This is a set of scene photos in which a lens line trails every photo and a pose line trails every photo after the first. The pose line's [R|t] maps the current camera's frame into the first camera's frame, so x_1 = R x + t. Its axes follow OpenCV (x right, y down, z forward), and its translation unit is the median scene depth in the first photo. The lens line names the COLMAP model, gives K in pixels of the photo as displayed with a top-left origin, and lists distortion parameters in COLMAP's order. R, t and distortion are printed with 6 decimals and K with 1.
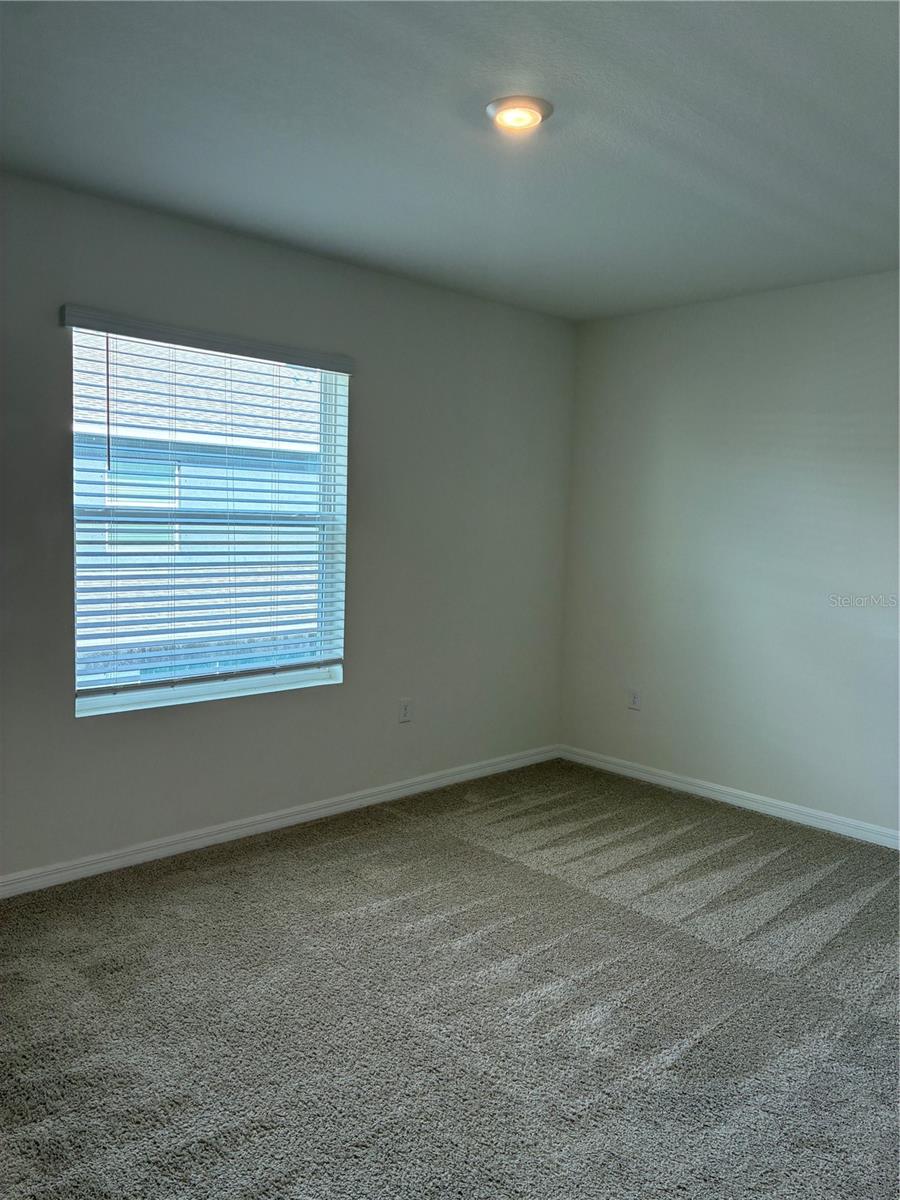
lens RADIAL K [[912.6, 0, 450.0], [0, 912.6, 600.0], [0, 0, 1]] dist [-0.041356, -0.001751]
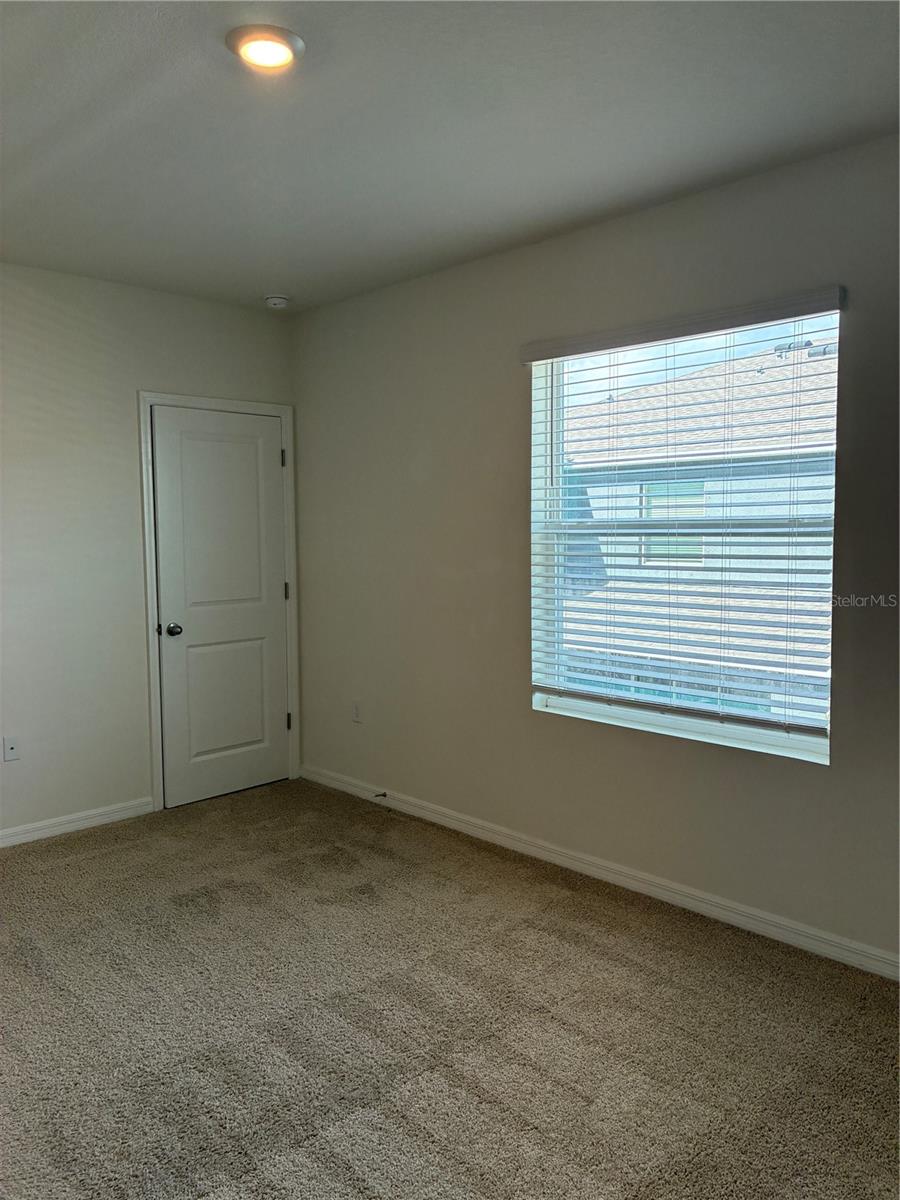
lens RADIAL K [[913.2, 0, 444.2], [0, 913.2, 595.6], [0, 0, 1]] dist [0.068511, -0.097320]
pose [[-0.046325, 0.044267, -0.997945, 0.613912], [-0.078816, 0.995741, 0.047828, -0.048008], [0.995812, 0.080870, -0.042639, 0.793619]]
